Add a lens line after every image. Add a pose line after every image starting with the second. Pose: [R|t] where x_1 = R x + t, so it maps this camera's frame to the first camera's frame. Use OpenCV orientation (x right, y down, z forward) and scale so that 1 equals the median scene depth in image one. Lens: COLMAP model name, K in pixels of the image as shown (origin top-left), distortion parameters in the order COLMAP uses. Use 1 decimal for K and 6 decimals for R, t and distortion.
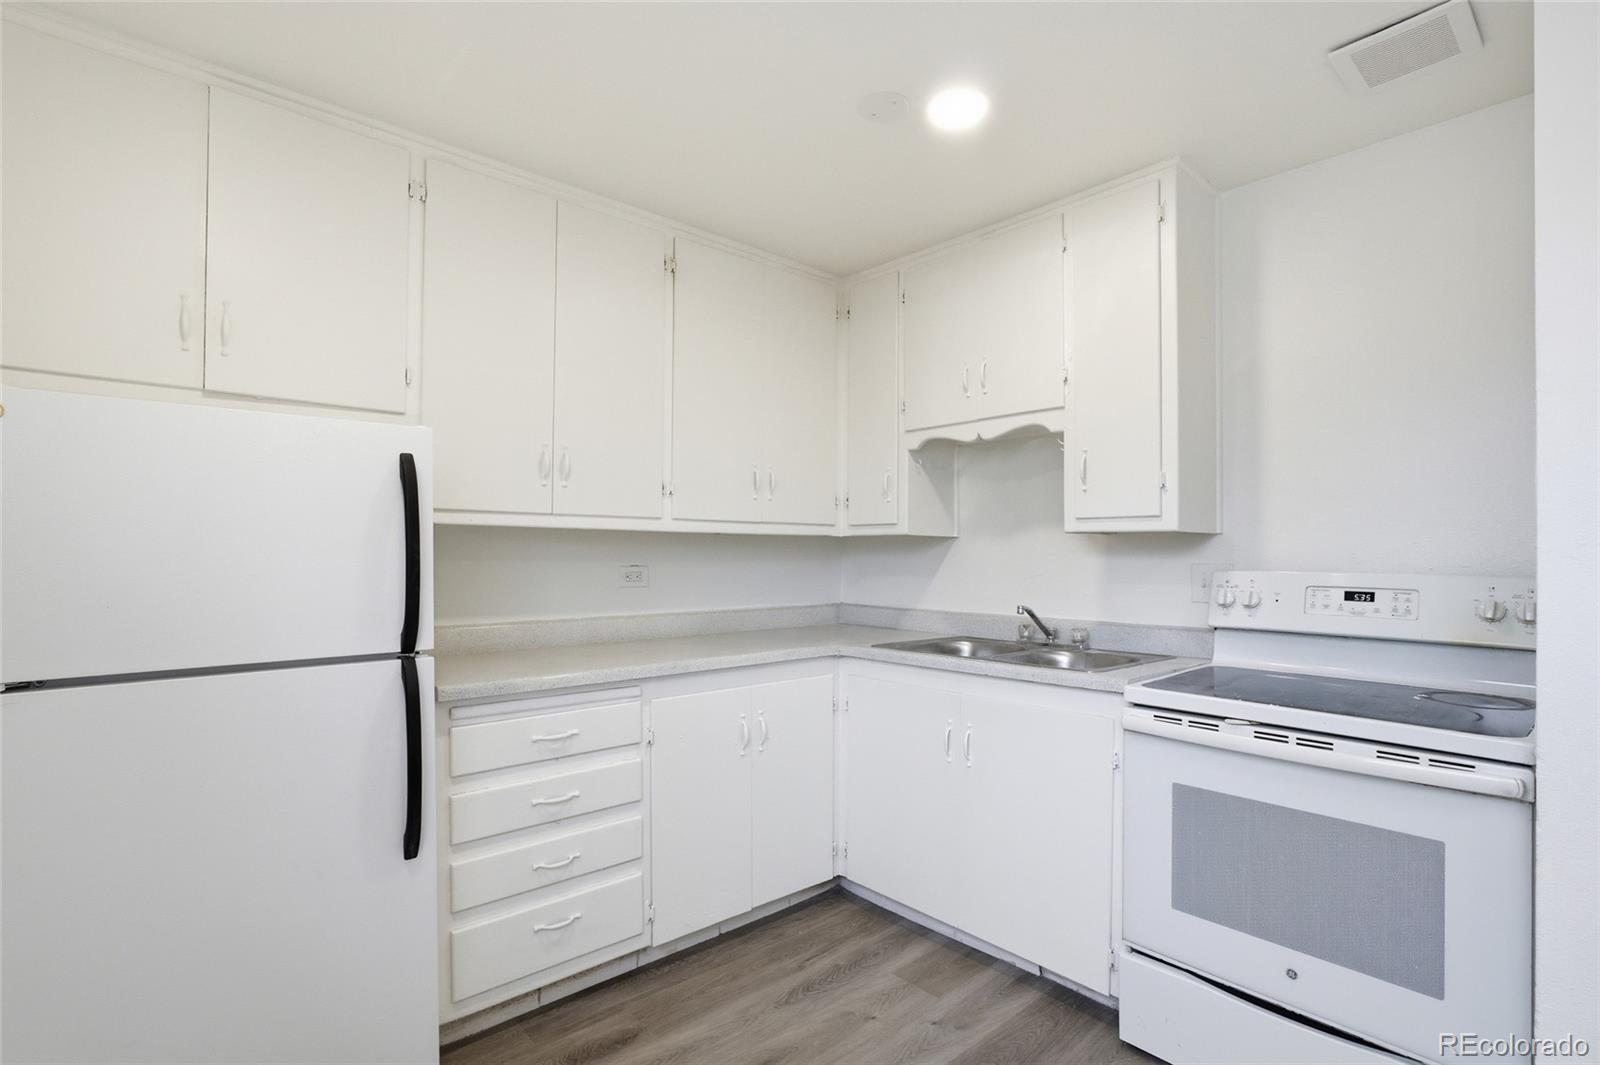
lens RADIAL K [[778.3, 0, 821.0], [0, 778.3, 552.1], [0, 0, 1]] dist [-0.021653, 0.004190]
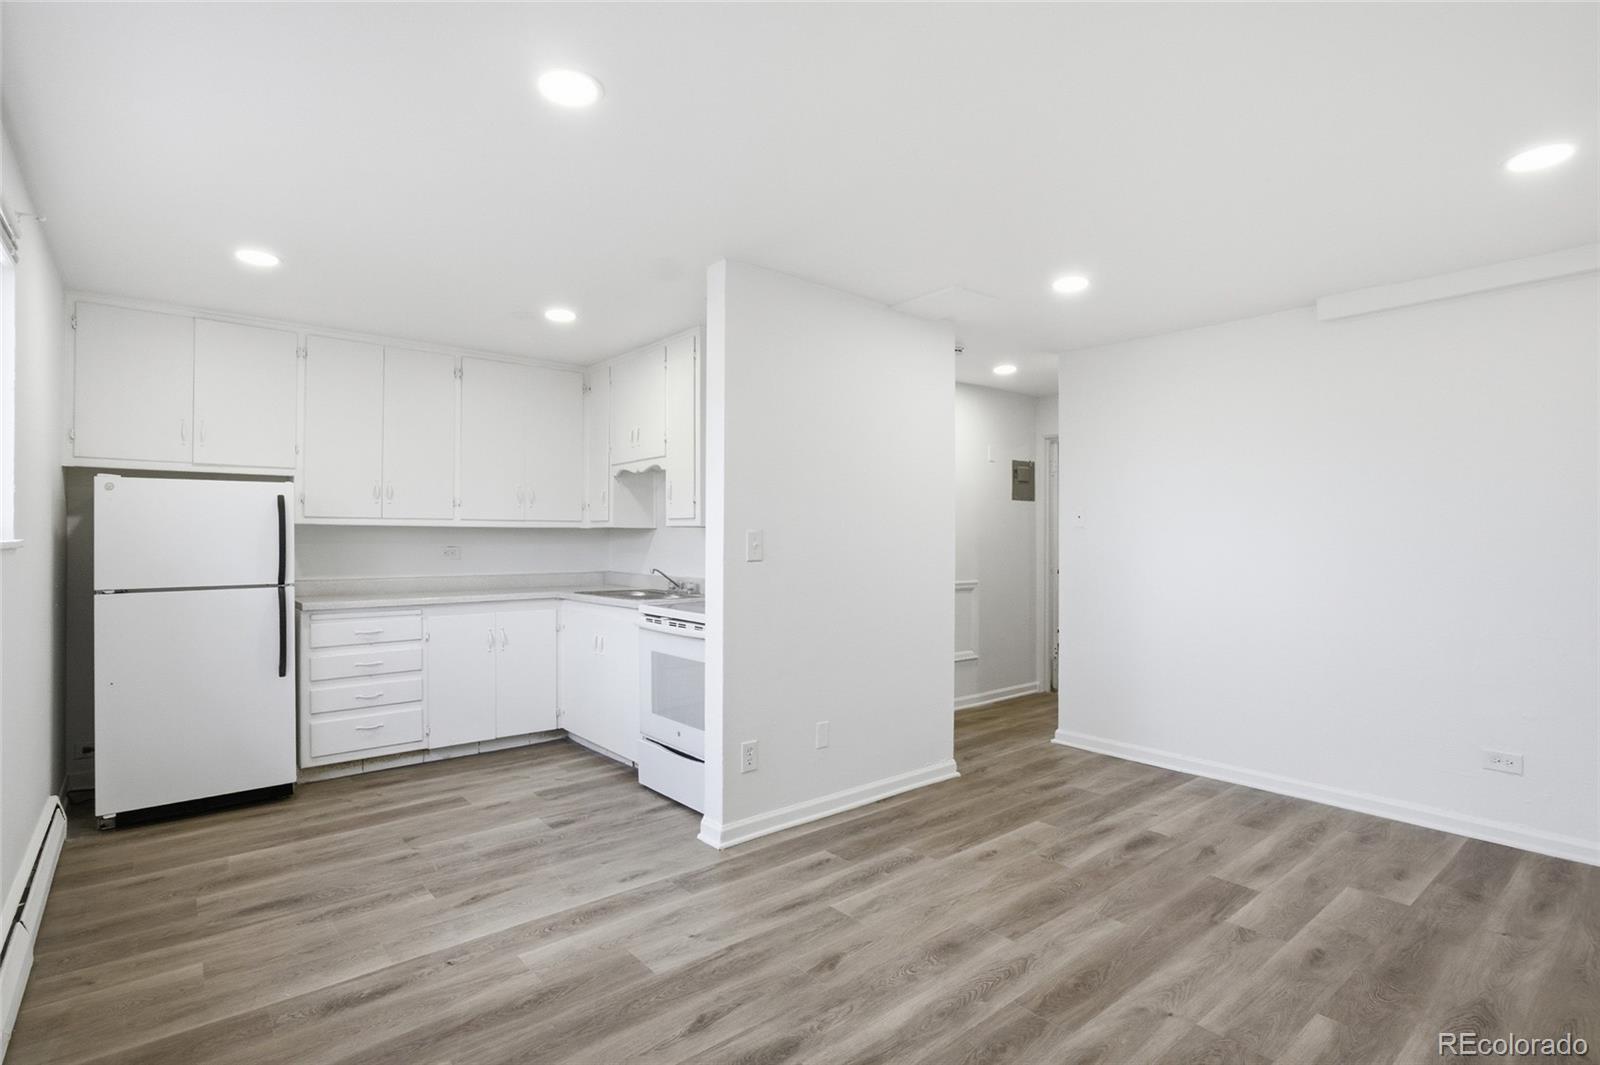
lens RADIAL K [[778.3, 0, 801.1], [0, 778.3, 537.1], [0, 0, 1]] dist [-0.021653, 0.004190]
pose [[0.999404, -0.002347, -0.034445, 0.771209], [0.002394, 0.999996, 0.001312, -0.003317], [0.034442, -0.001394, 0.999406, -0.866691]]
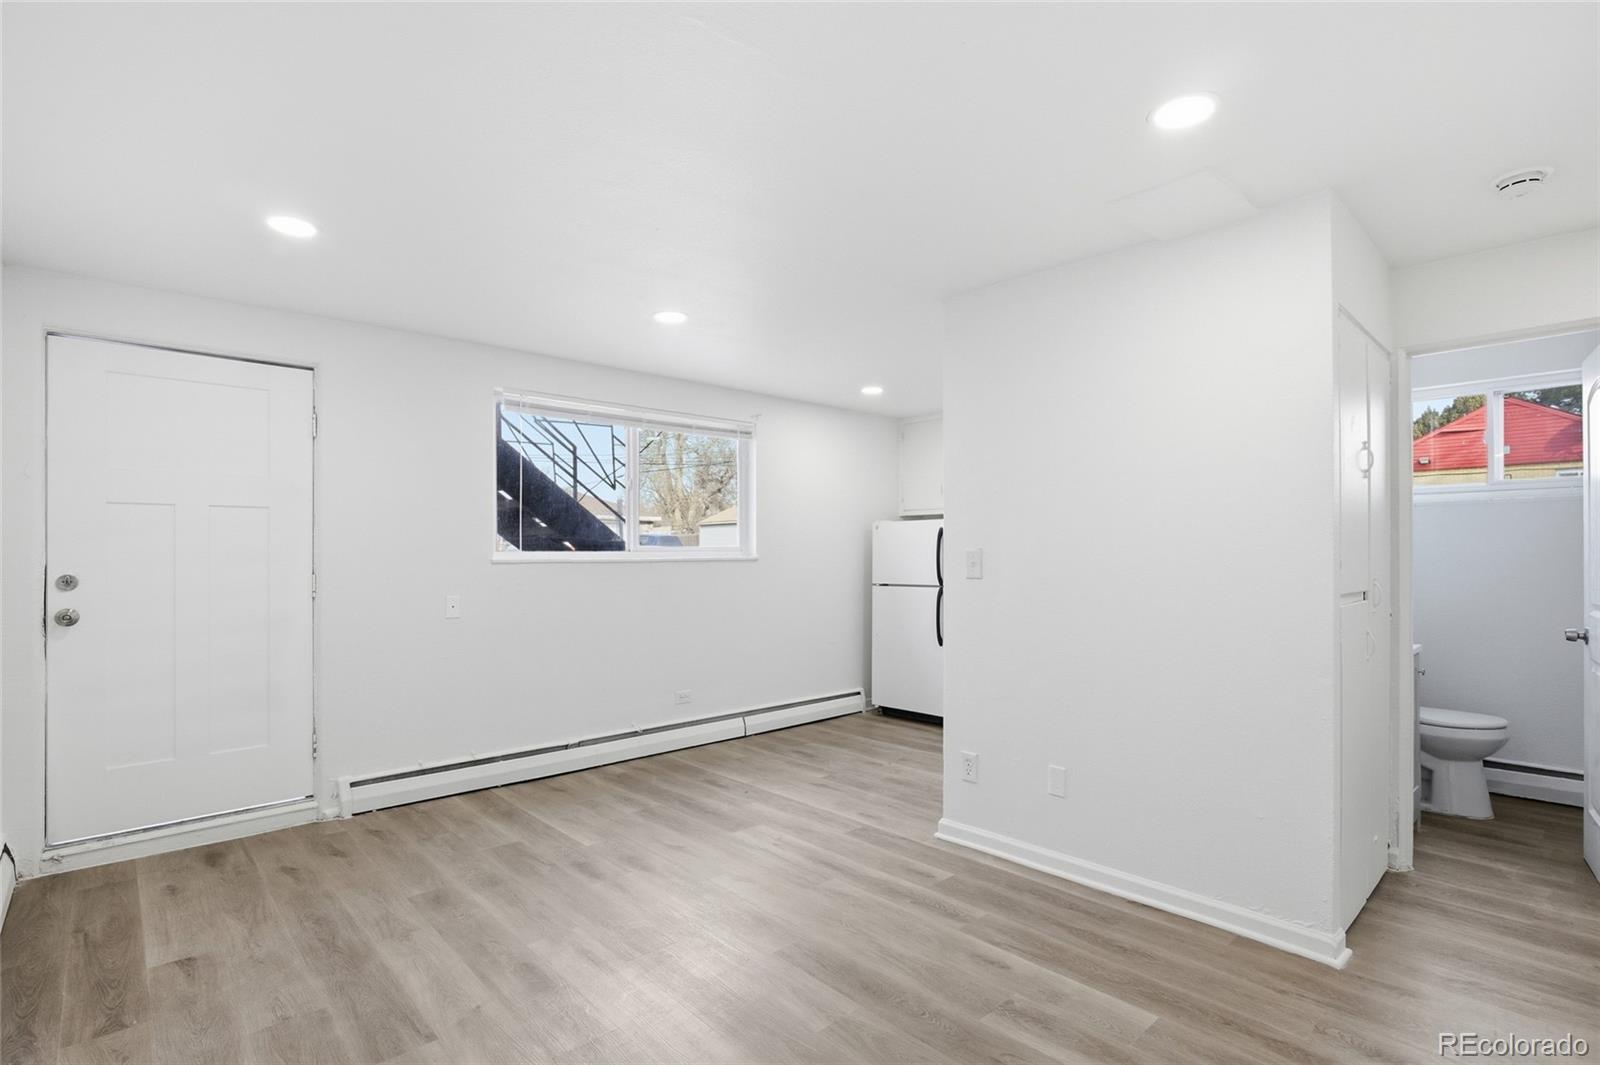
lens RADIAL K [[778.3, 0, 804.6], [0, 778.3, 544.8], [0, 0, 1]] dist [-0.021653, 0.004190]
pose [[0.012734, -0.015609, -0.999797, 2.122466], [0.007230, 0.999853, -0.015518, -0.000093], [0.999893, -0.007031, 0.012845, 0.242192]]
